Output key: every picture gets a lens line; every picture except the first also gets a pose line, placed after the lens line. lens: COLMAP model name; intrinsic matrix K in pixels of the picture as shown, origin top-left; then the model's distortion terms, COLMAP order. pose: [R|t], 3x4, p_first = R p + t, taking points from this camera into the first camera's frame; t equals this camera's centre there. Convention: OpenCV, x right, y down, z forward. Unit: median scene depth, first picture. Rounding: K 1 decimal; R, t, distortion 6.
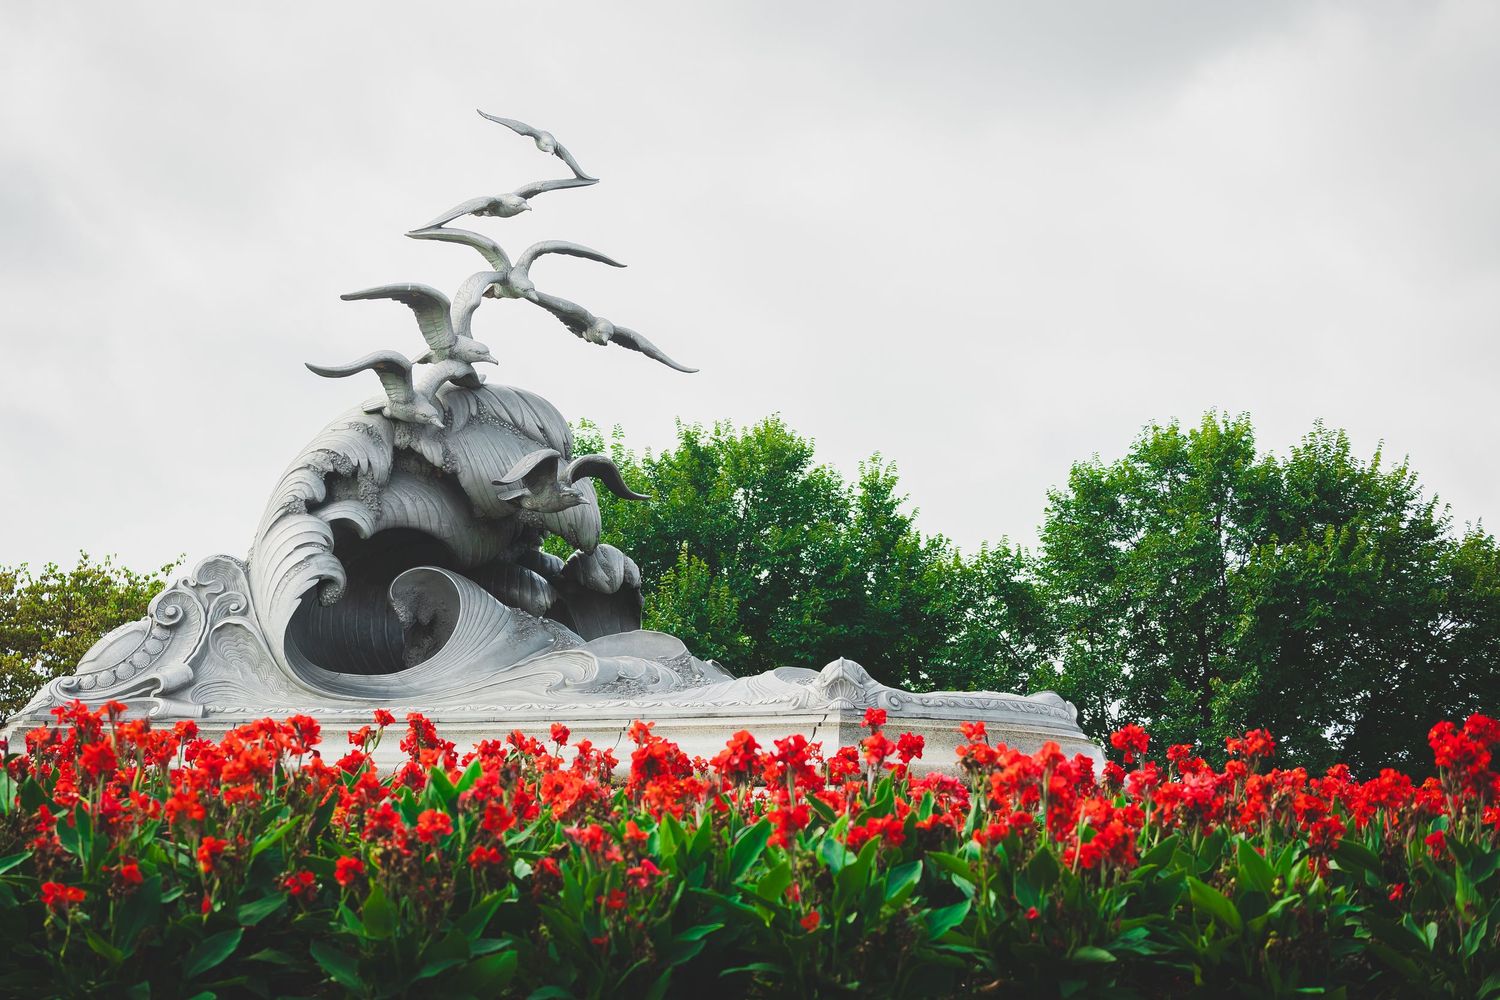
lens RADIAL K [[5024.5, 0, 750.0], [0, 5024.5, 500.0], [0, 0, 1]] dist [-0.073374, 0.241569]
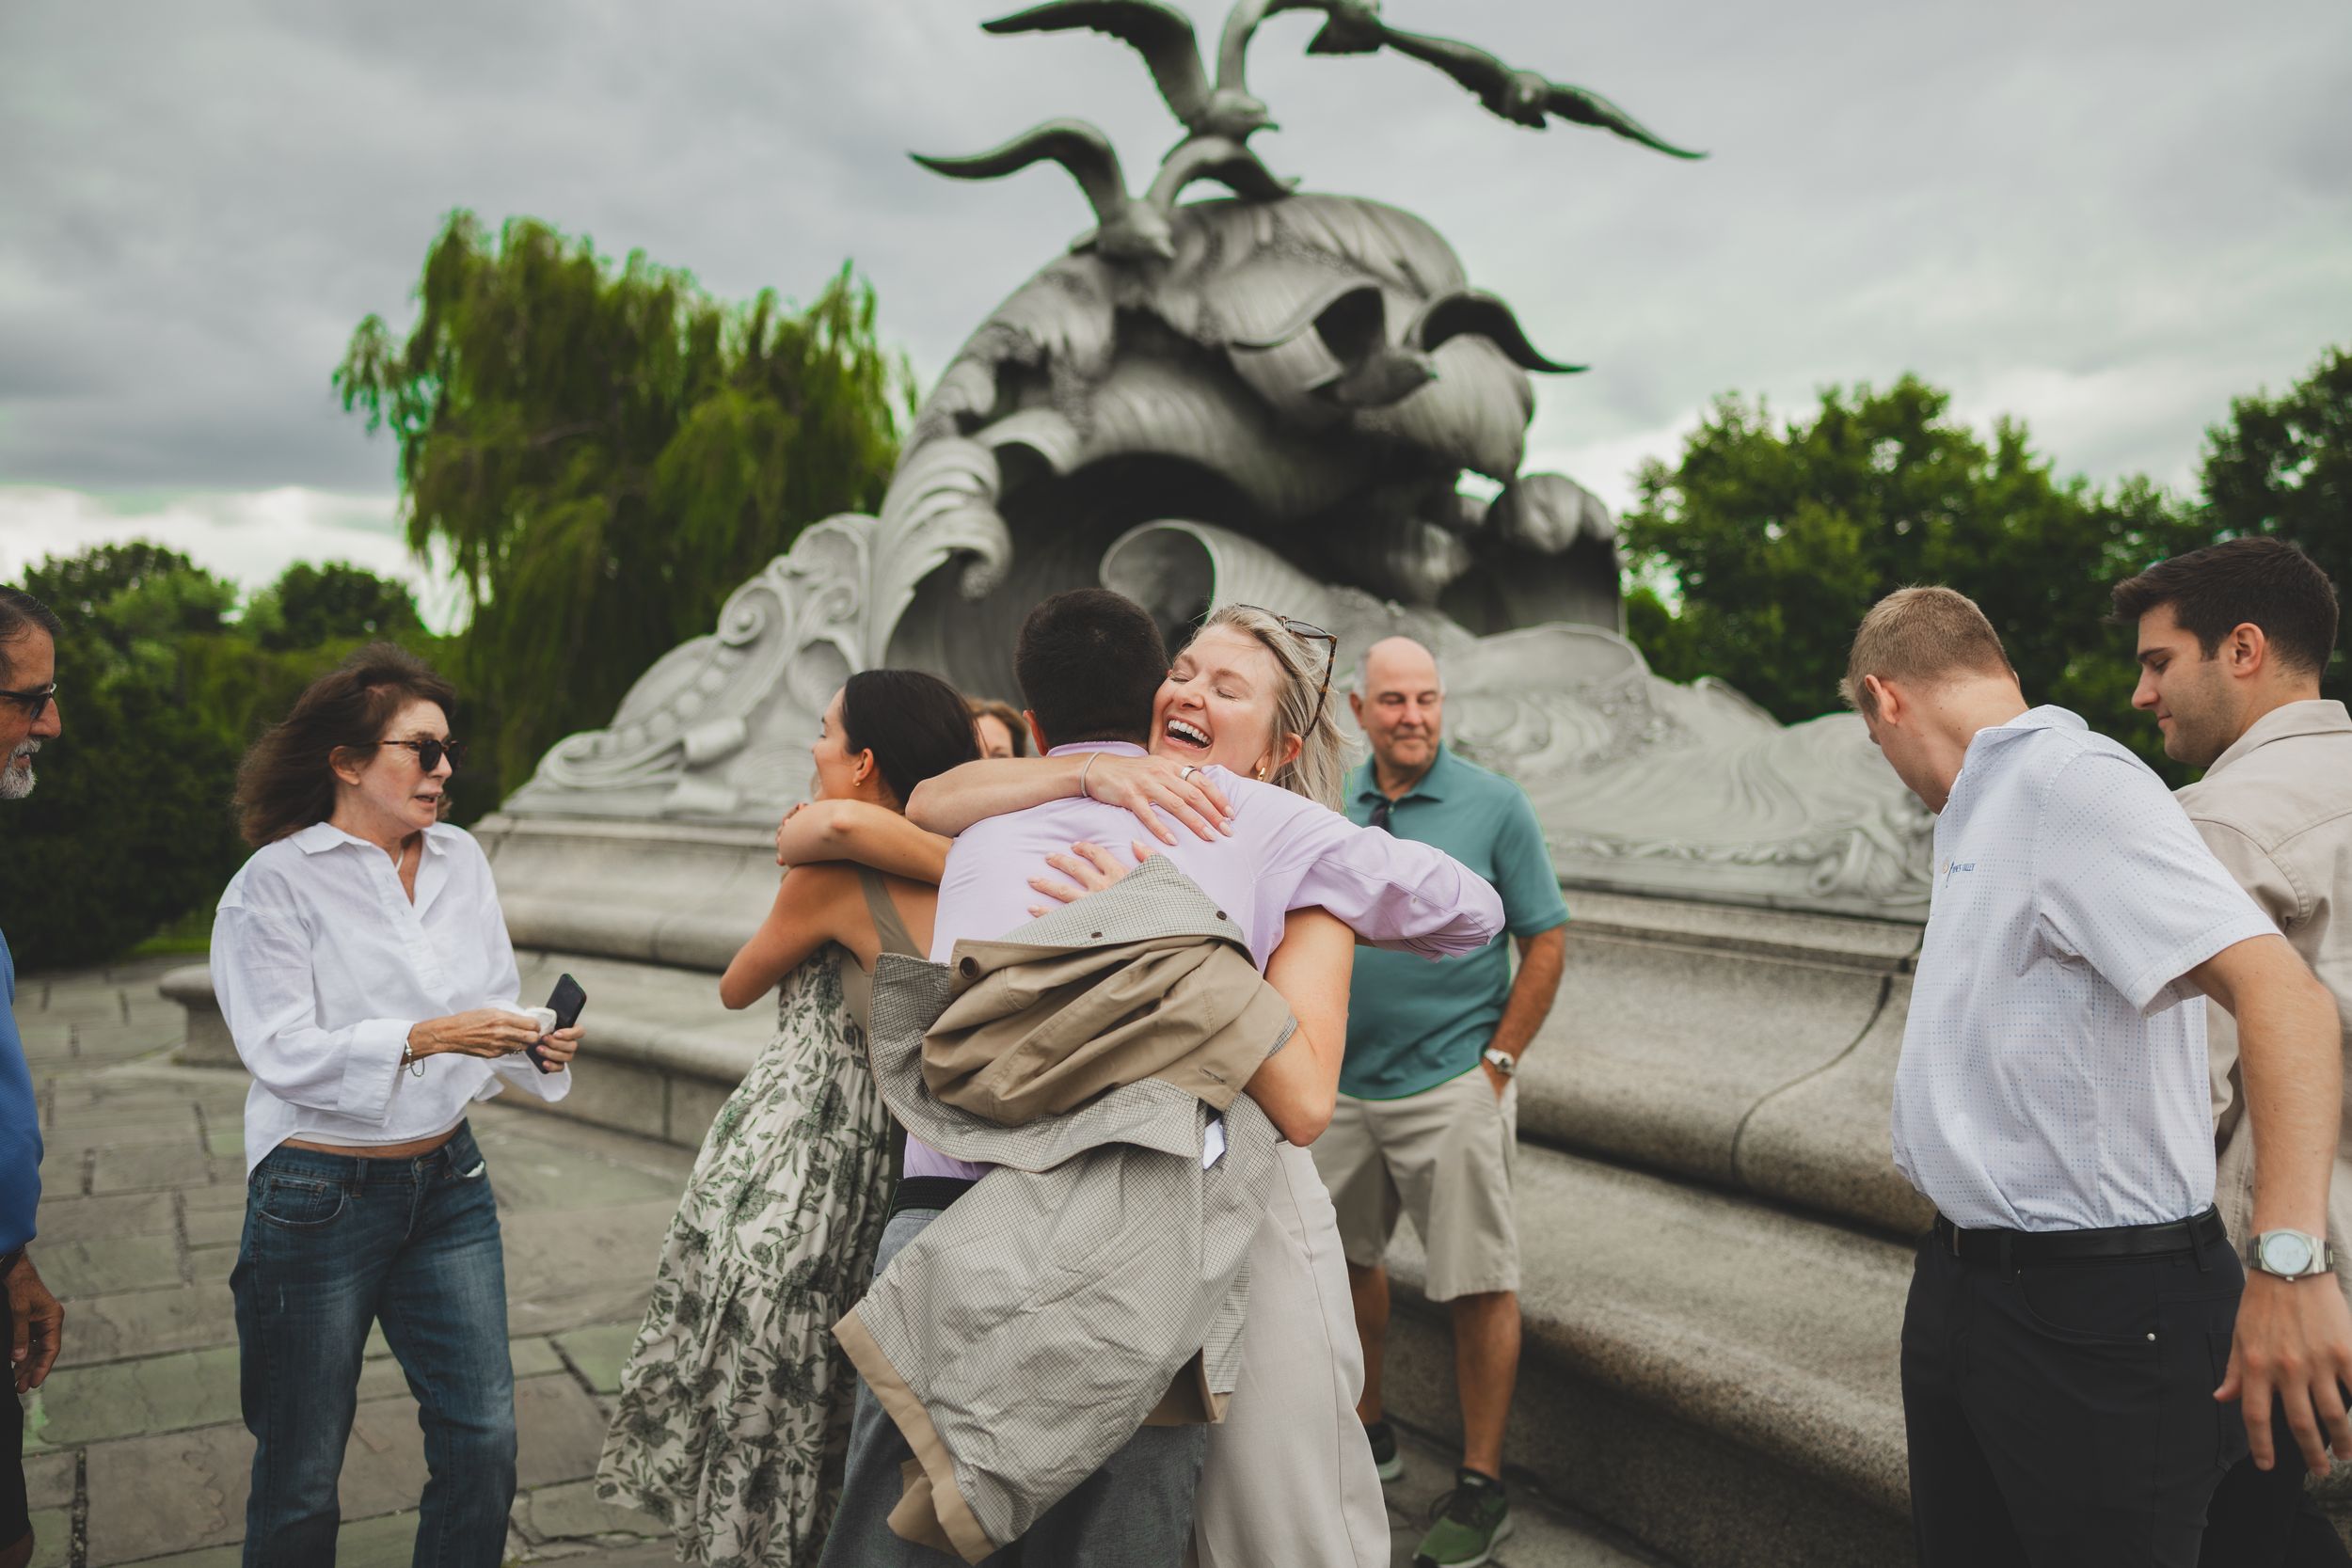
lens RADIAL K [[1994.9, 0, 1176.0], [0, 1994.9, 784.0], [0, 0, 1]] dist [-0.009677, -0.004537]
pose [[0.933012, -0.002235, -0.359838, 0.014772], [0.049003, 0.991454, 0.120901, 0.015387], [0.356493, -0.130435, 0.925148, 0.791792]]
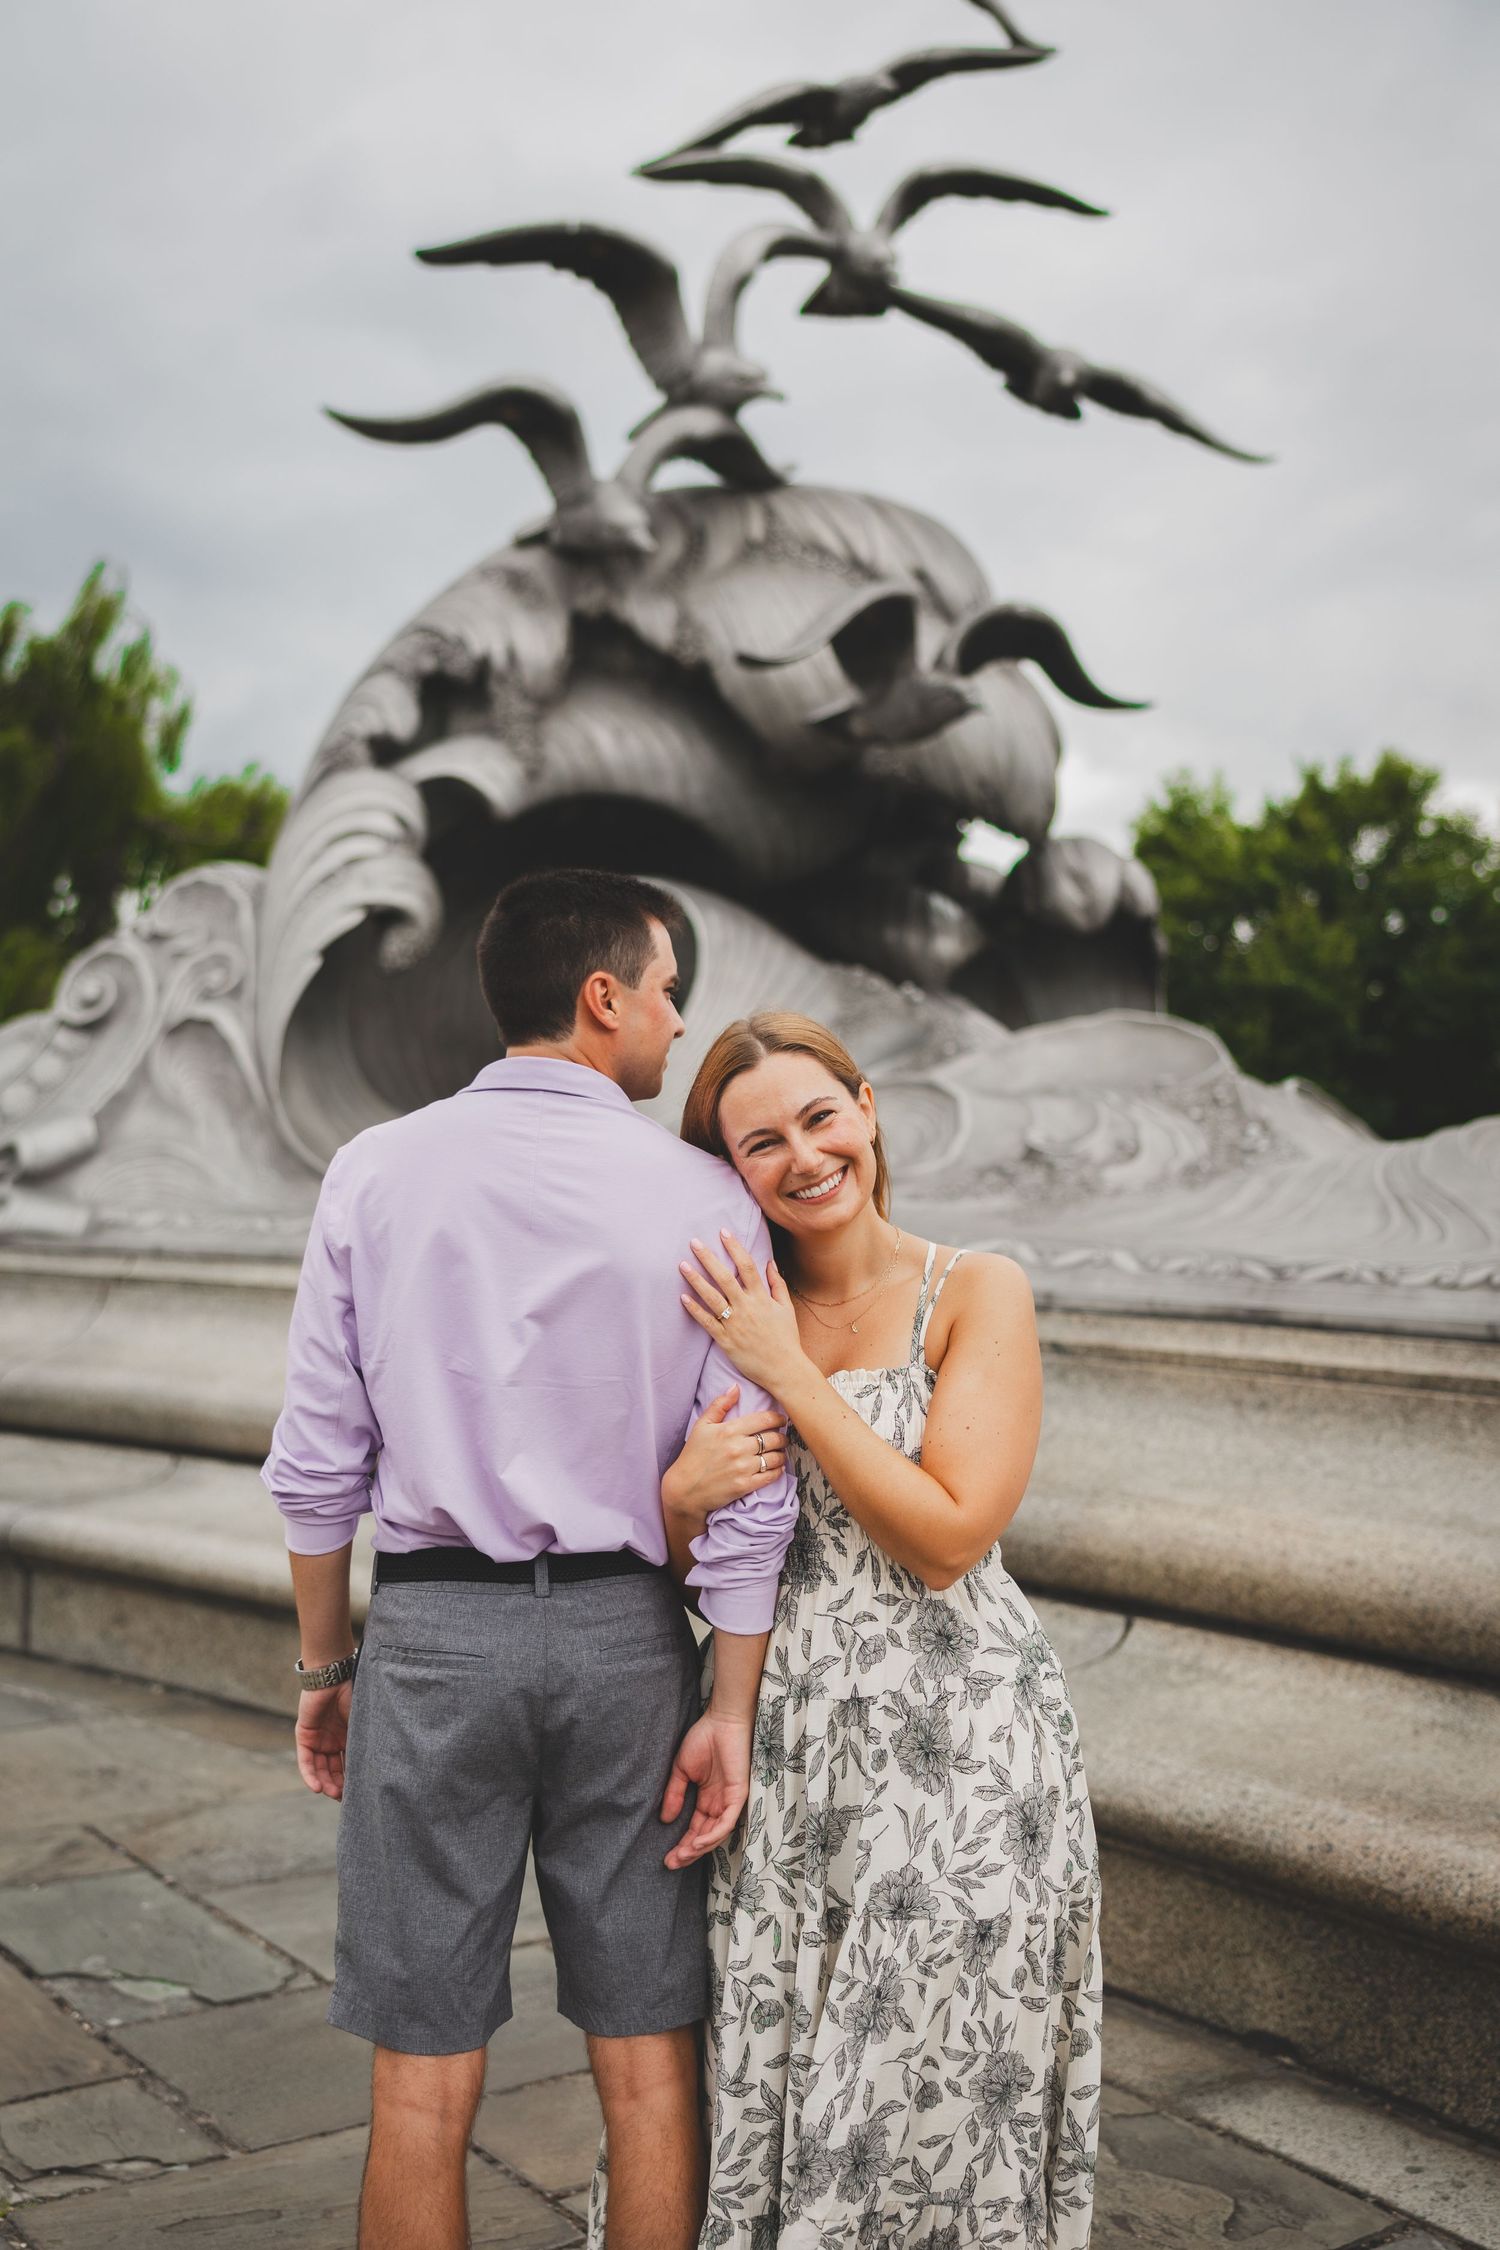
lens RADIAL K [[2394.7, 0, 765.2], [0, 2394.7, 1202.2], [0, 0, 1]] dist [0.002952, -0.012498]
pose [[0.969290, 0.000809, -0.245919, -0.001383], [0.027958, 0.993149, 0.113462, 0.017884], [0.244326, -0.116853, 0.962627, 0.792576]]
